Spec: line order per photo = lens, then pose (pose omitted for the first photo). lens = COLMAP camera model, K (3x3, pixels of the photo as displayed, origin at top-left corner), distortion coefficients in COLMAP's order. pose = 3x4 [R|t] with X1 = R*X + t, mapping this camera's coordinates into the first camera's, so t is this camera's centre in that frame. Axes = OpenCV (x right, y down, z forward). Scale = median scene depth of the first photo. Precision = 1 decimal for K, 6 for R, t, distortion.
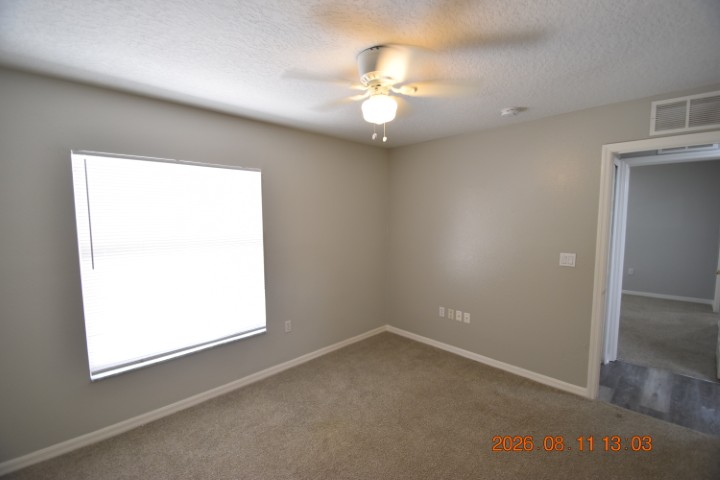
lens RADIAL K [[315.7, 0, 355.0], [0, 315.7, 242.9], [0, 0, 1]] dist [-0.008421, -0.003197]
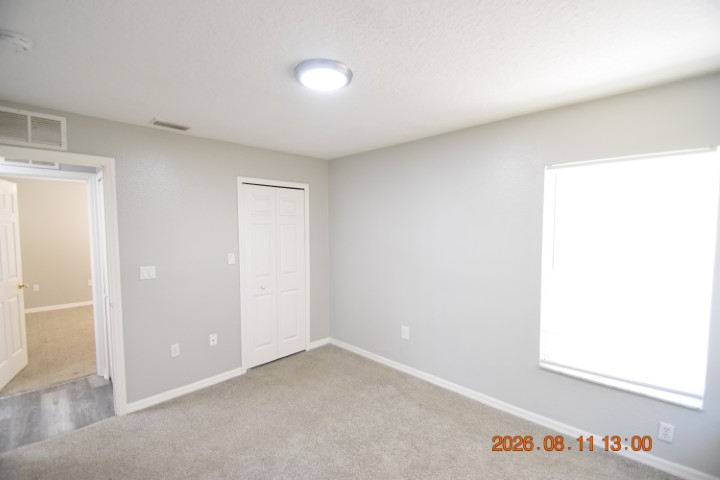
lens RADIAL K [[315.7, 0, 359.3], [0, 315.7, 239.9], [0, 0, 1]] dist [-0.008421, -0.003197]
pose [[0.047394, 0.050332, -0.997607, 1.902217], [-0.087421, 0.995106, 0.046053, -0.174439], [0.995043, 0.085029, 0.051562, 1.796271]]
